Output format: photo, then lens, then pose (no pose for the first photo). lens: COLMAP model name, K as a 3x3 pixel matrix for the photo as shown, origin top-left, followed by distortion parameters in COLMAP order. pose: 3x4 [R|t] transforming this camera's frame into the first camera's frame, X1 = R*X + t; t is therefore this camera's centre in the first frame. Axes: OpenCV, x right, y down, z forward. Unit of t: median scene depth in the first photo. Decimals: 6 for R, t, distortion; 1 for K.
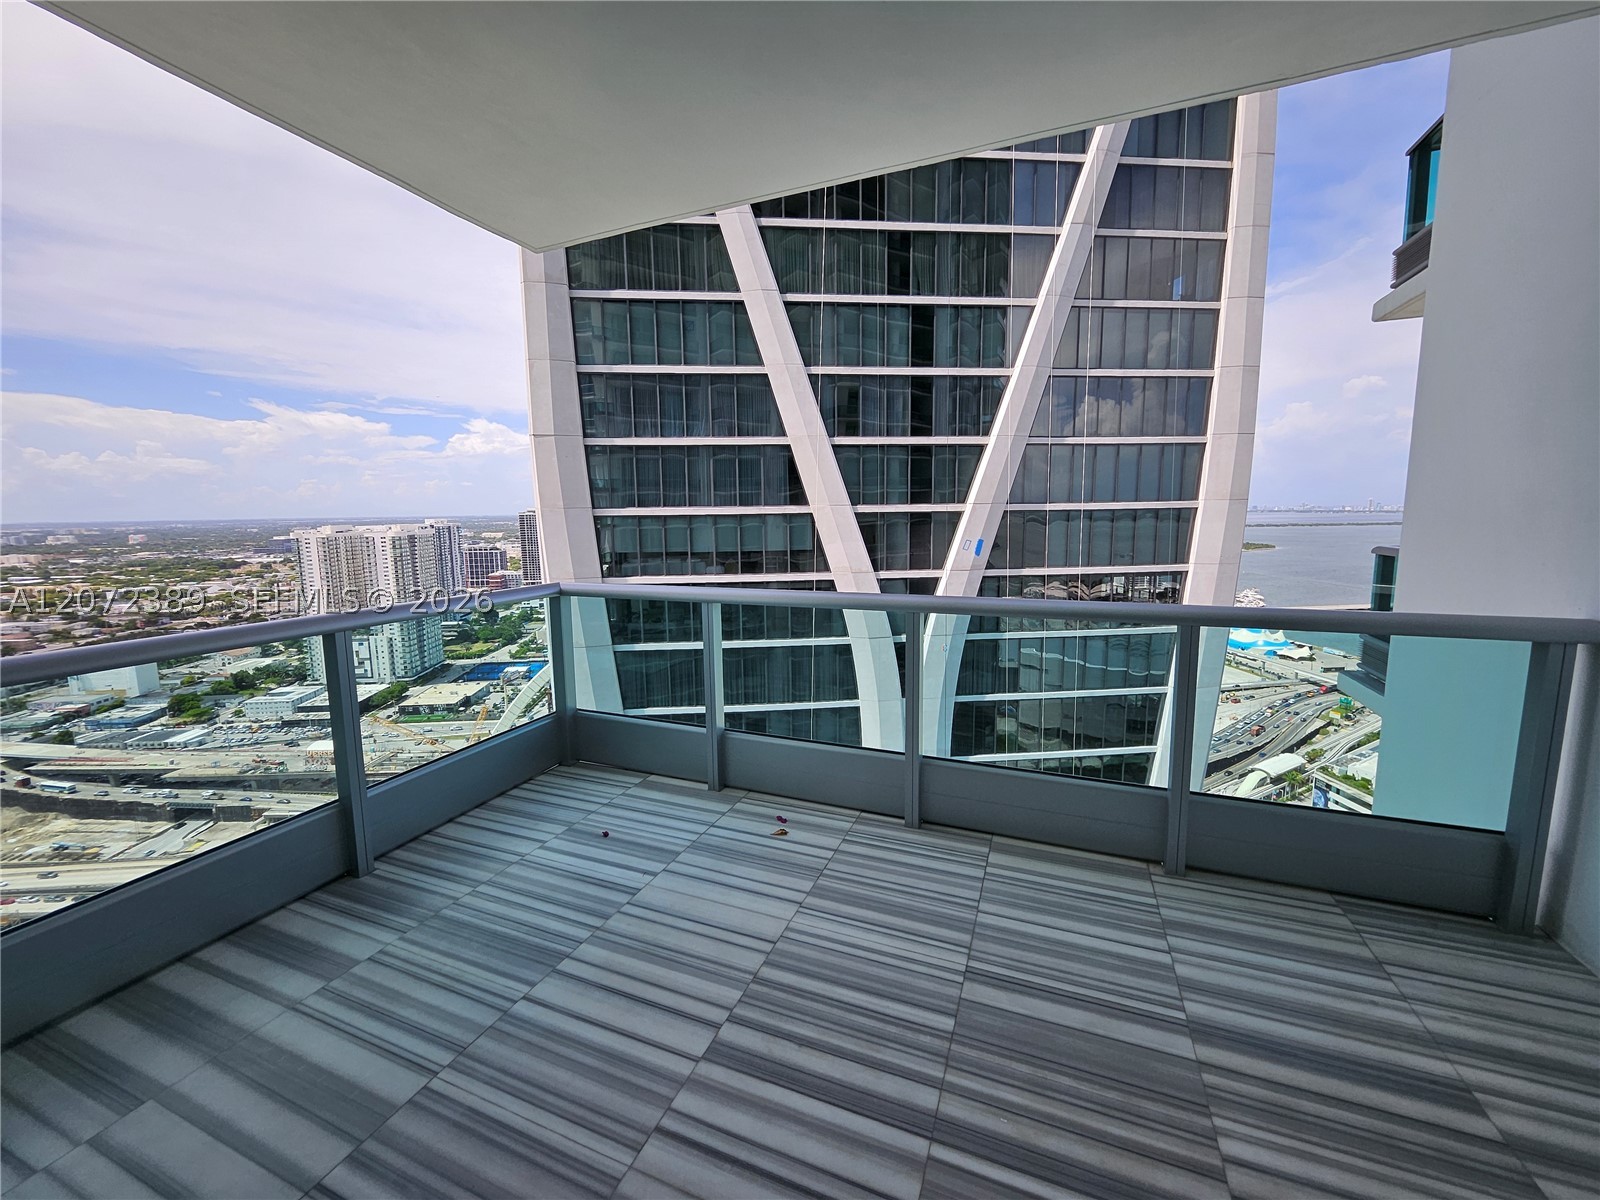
lens RADIAL K [[625.4, 0, 795.9], [0, 625.4, 594.1], [0, 0, 1]] dist [-0.003500, 0.000514]
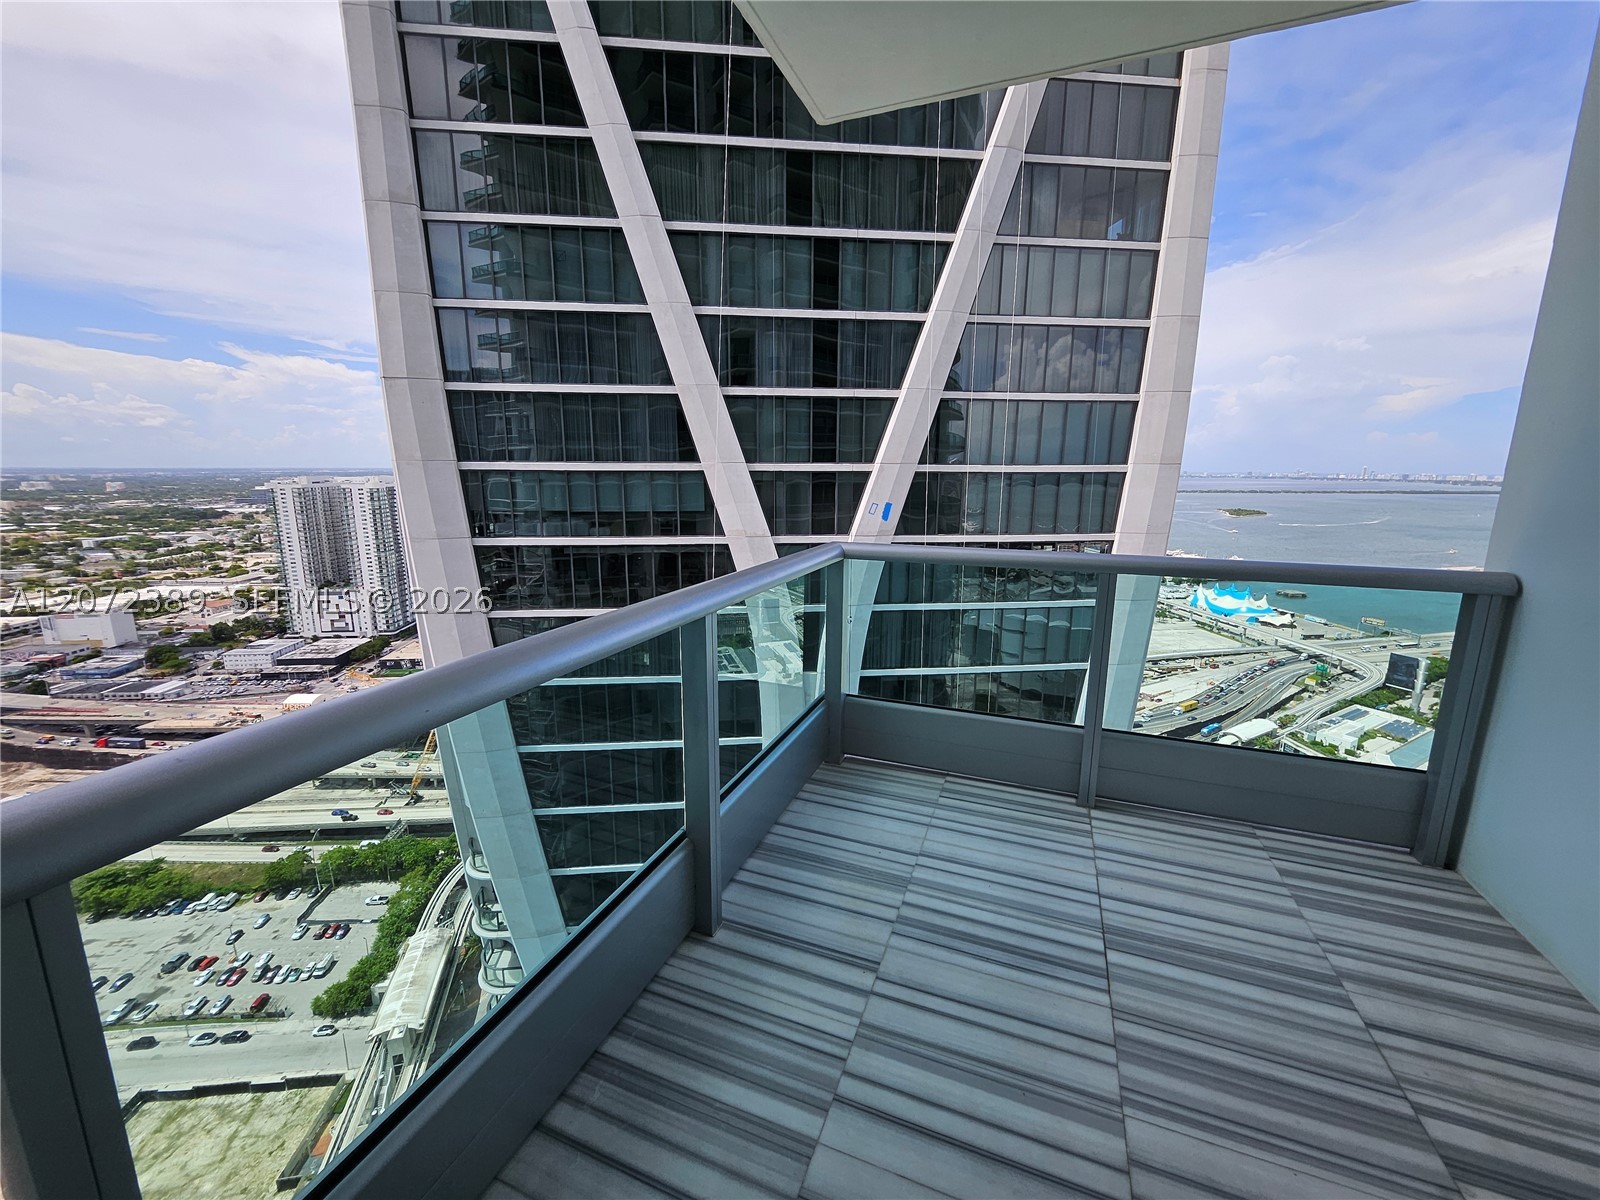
lens RADIAL K [[625.4, 0, 796.3], [0, 625.4, 597.5], [0, 0, 1]] dist [-0.003500, 0.000514]
pose [[0.999815, 0.014865, 0.012190, 0.143102], [-0.015685, 0.997410, 0.070200, -0.010175], [-0.011115, -0.070378, 0.997458, 0.065114]]
